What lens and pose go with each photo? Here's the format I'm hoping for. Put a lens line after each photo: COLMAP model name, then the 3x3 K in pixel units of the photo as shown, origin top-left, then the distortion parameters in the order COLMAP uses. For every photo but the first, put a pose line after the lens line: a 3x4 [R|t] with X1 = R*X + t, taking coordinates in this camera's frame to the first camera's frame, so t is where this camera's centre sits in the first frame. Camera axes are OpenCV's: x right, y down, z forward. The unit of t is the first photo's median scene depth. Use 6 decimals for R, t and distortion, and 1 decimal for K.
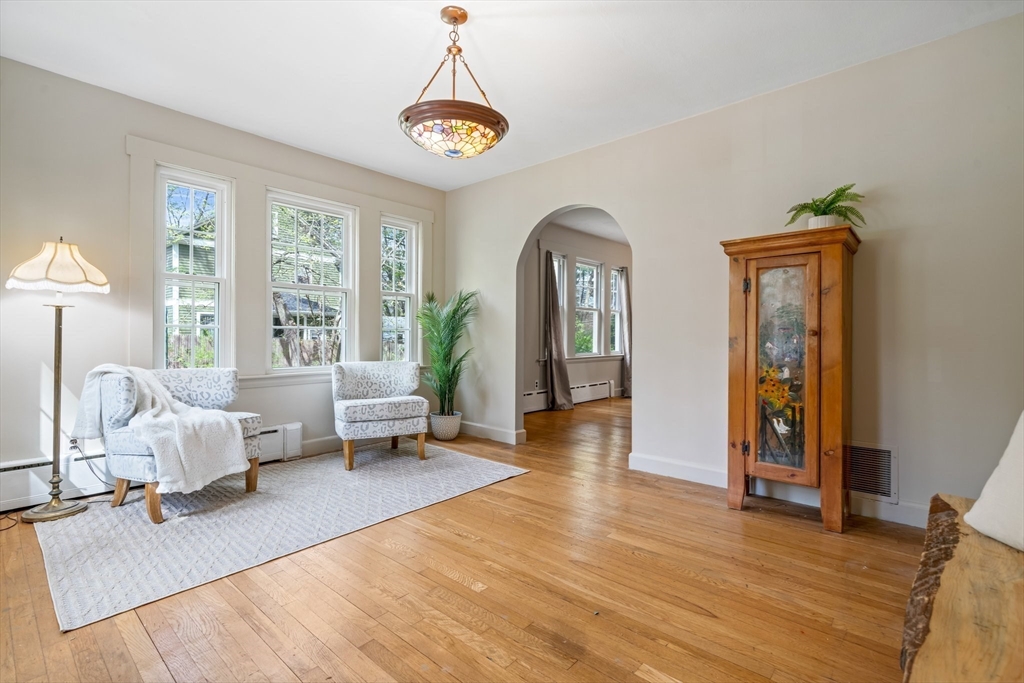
lens RADIAL K [[472.3, 0, 513.1], [0, 472.3, 337.5], [0, 0, 1]] dist [-0.009485, 0.005442]
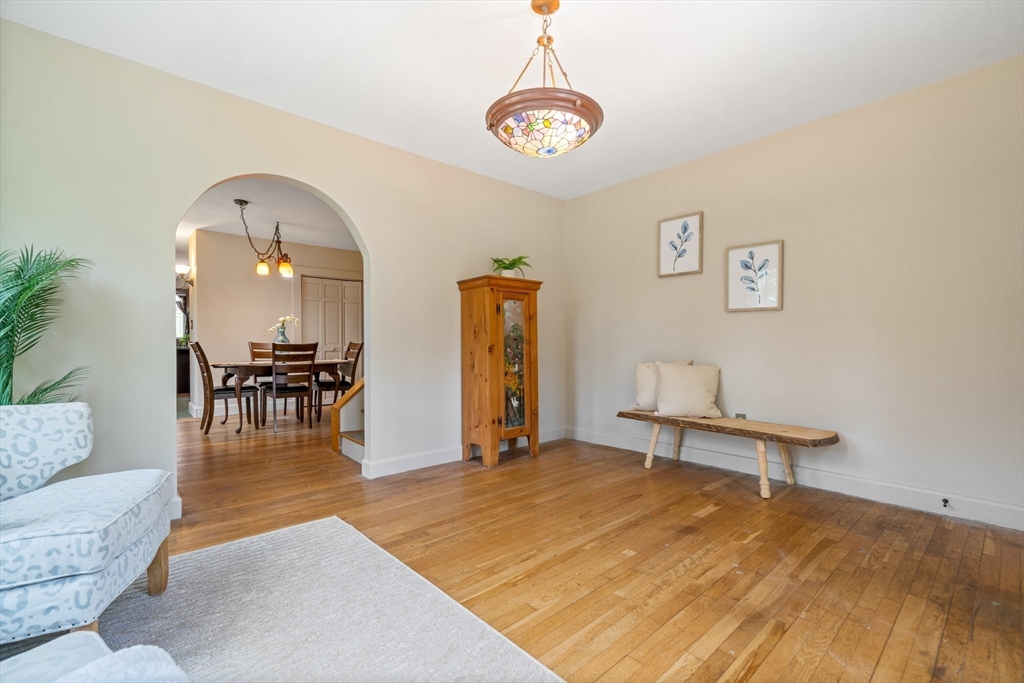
lens RADIAL K [[448.1, 0, 504.2], [0, 448.1, 349.2], [0, 0, 1]] dist [-0.000567, -0.000125]
pose [[0.124796, -0.010802, 0.992124, -0.899825], [0.005875, 0.999931, 0.010148, -0.001158], [-0.992165, 0.004563, 0.124850, 0.850590]]
